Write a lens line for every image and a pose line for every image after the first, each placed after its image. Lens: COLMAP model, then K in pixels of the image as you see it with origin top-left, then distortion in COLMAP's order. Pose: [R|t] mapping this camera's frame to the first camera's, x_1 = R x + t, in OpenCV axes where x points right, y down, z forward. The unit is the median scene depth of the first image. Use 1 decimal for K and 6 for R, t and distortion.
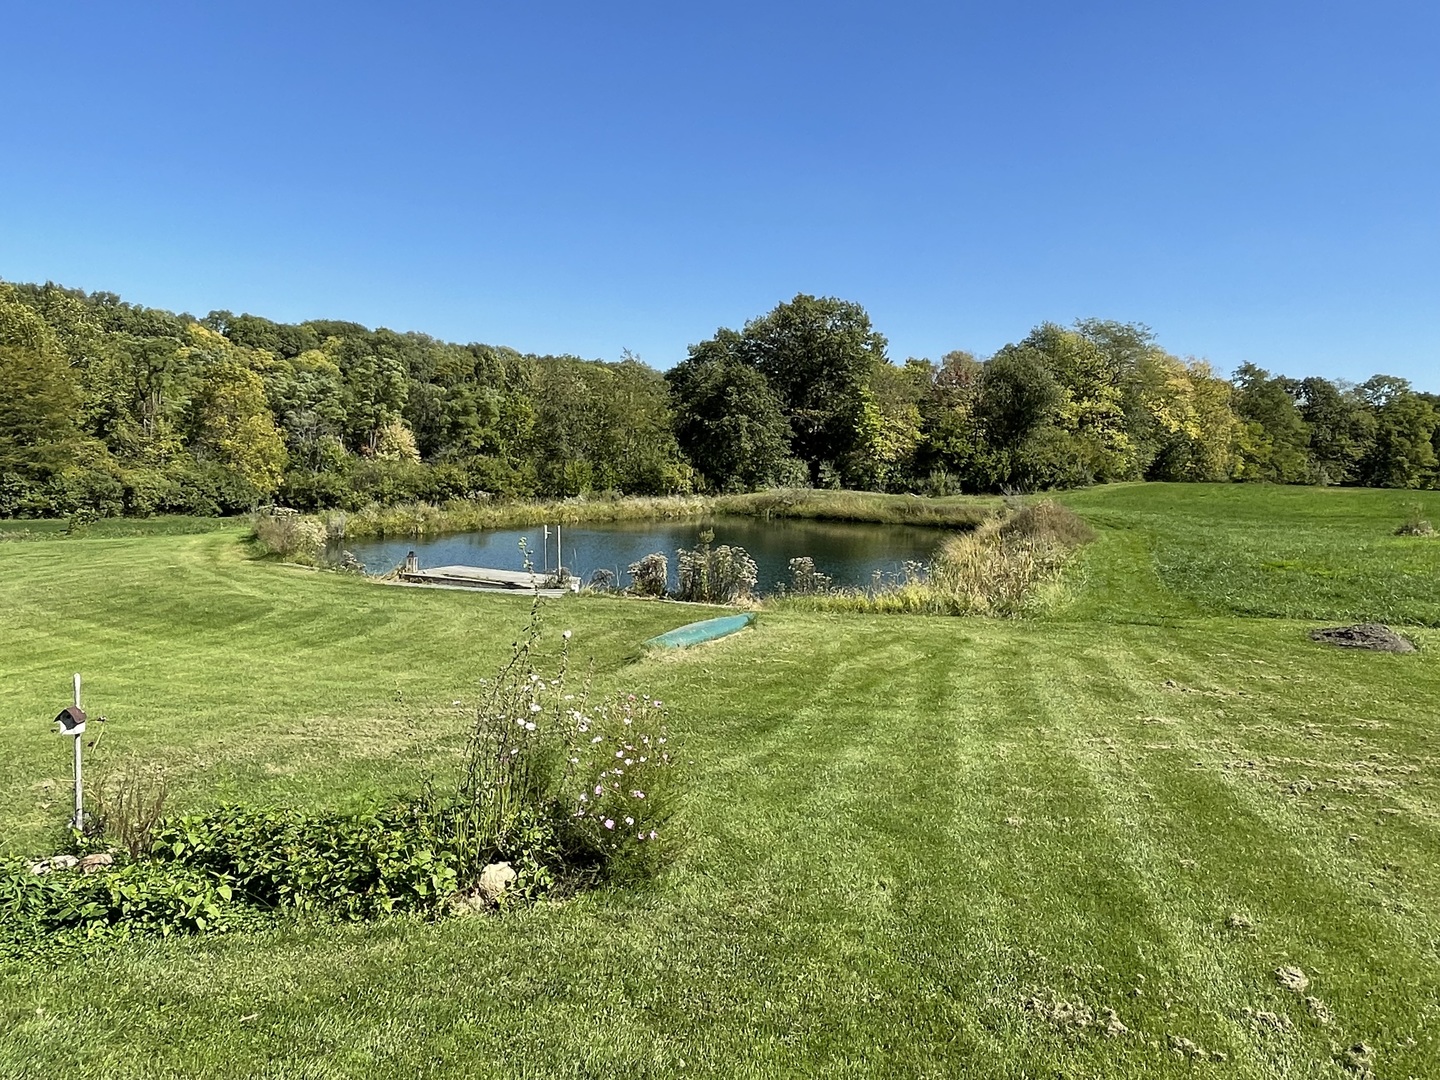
lens RADIAL K [[1014.9, 0, 710.5], [0, 1014.9, 542.5], [0, 0, 1]] dist [0.005652, 0.000819]
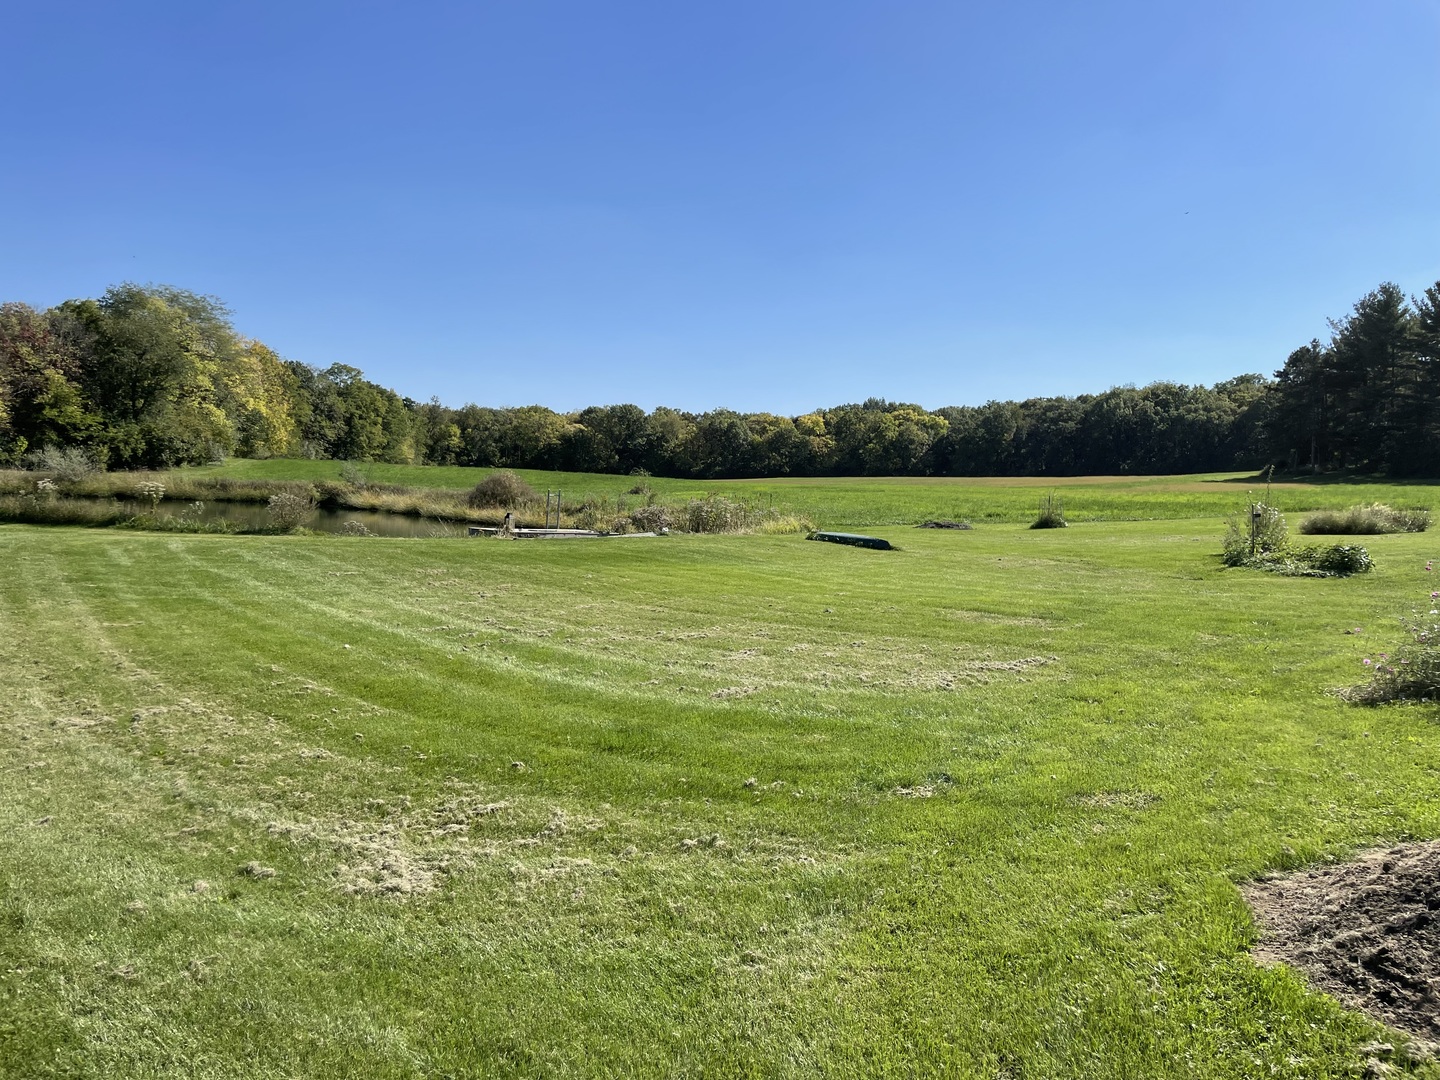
lens RADIAL K [[1082.8, 0, 730.7], [0, 1082.8, 538.3], [0, 0, 1]] dist [0.014374, -0.019235]
pose [[0.519696, -0.060262, 0.852223, -0.247348], [0.050726, 0.997926, 0.039632, 0.000992], [-0.852844, 0.022633, 0.521675, 0.035301]]
